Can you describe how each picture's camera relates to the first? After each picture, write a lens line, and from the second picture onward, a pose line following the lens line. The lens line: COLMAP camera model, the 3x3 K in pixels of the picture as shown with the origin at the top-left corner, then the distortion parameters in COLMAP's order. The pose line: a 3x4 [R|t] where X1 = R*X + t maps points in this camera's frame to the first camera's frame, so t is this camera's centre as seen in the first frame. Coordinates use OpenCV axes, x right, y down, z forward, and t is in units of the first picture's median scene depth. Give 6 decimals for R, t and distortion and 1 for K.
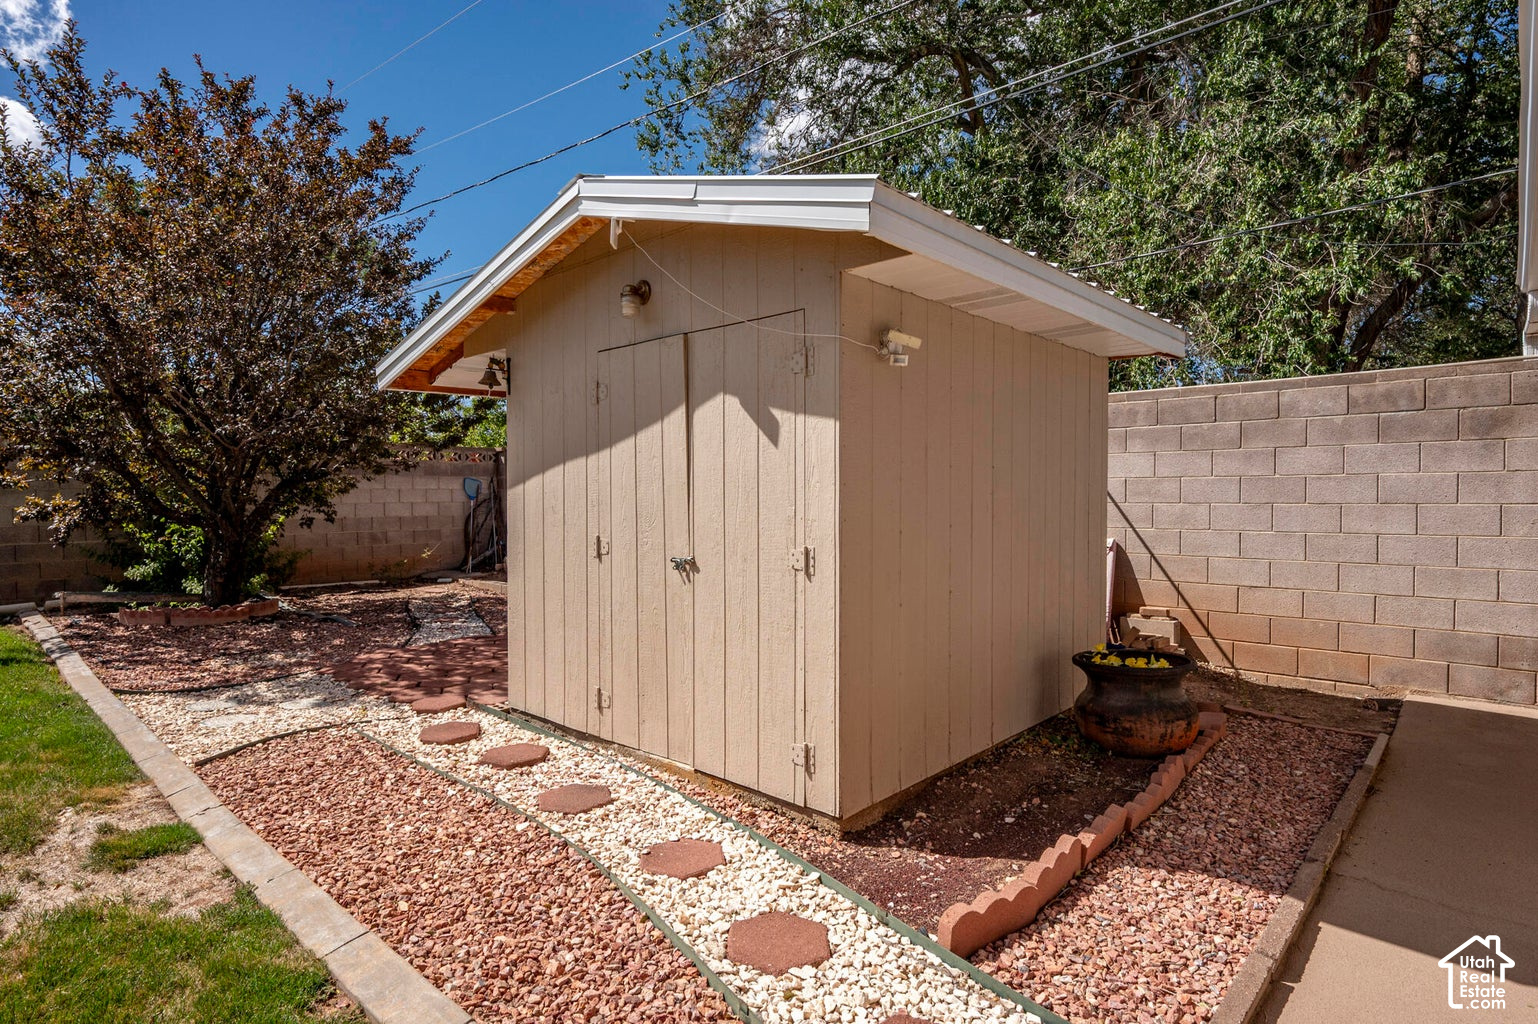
lens RADIAL K [[790.1, 0, 773.0], [0, 790.1, 508.9], [0, 0, 1]] dist [0.012039, -0.000132]
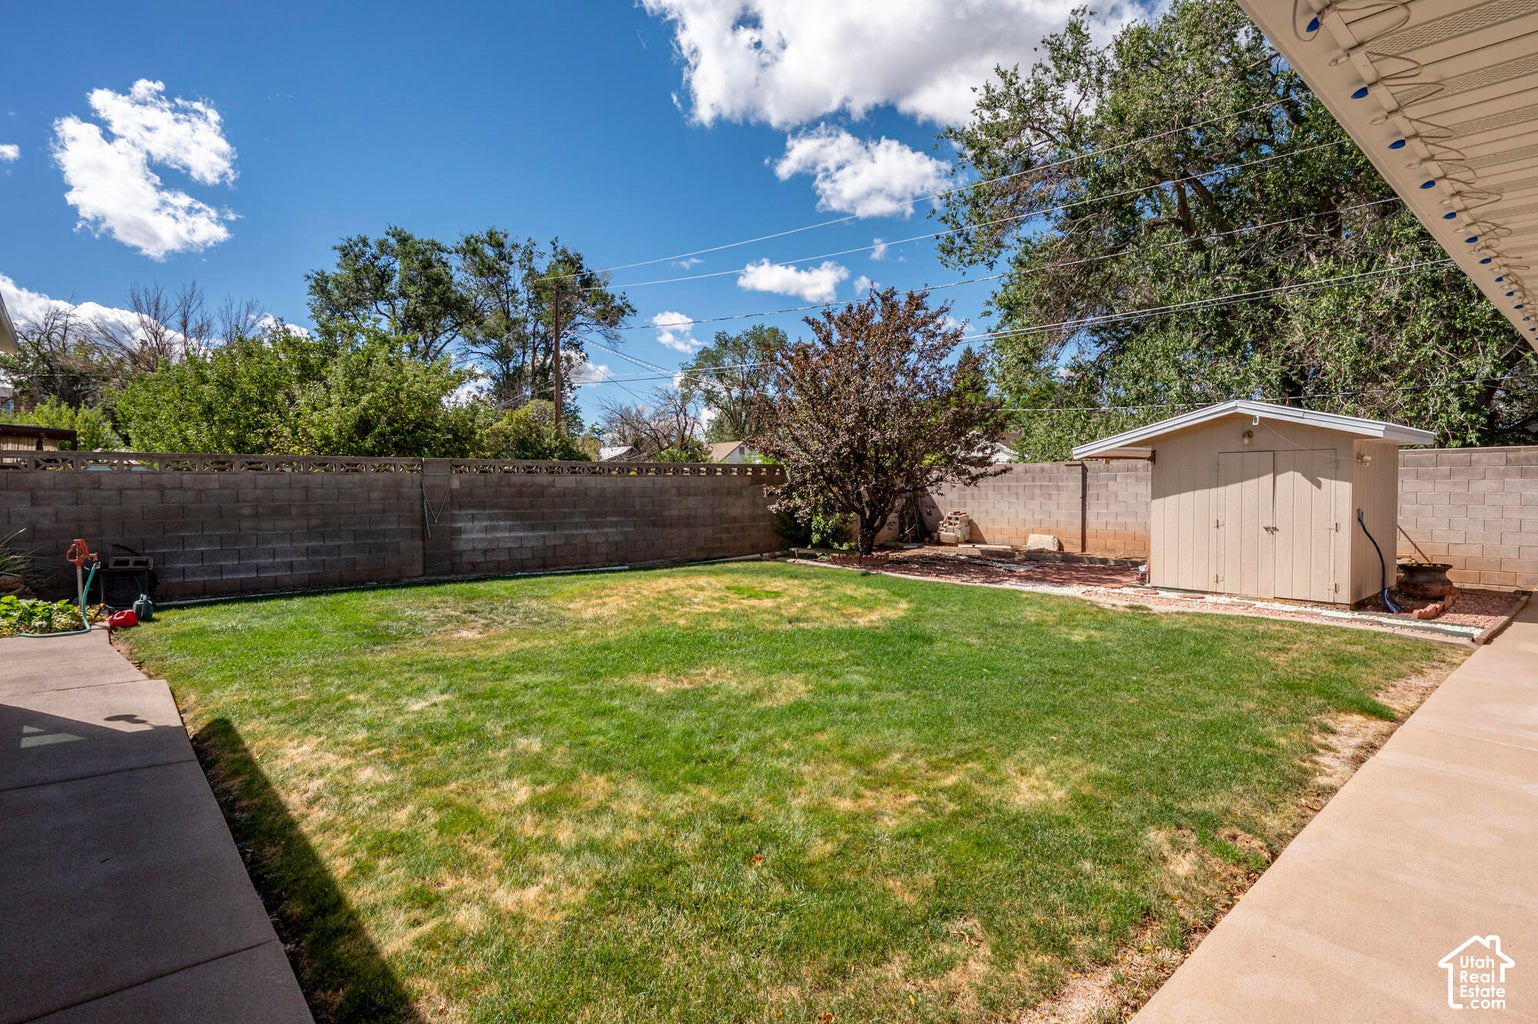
lens RADIAL K [[790.1, 0, 764.6], [0, 790.1, 507.2], [0, 0, 1]] dist [0.012039, -0.000132]
pose [[0.996250, -0.004652, -0.086398, -1.119399], [0.005055, 0.999977, 0.004452, -0.021093], [0.086376, -0.004872, 0.996251, -1.365742]]
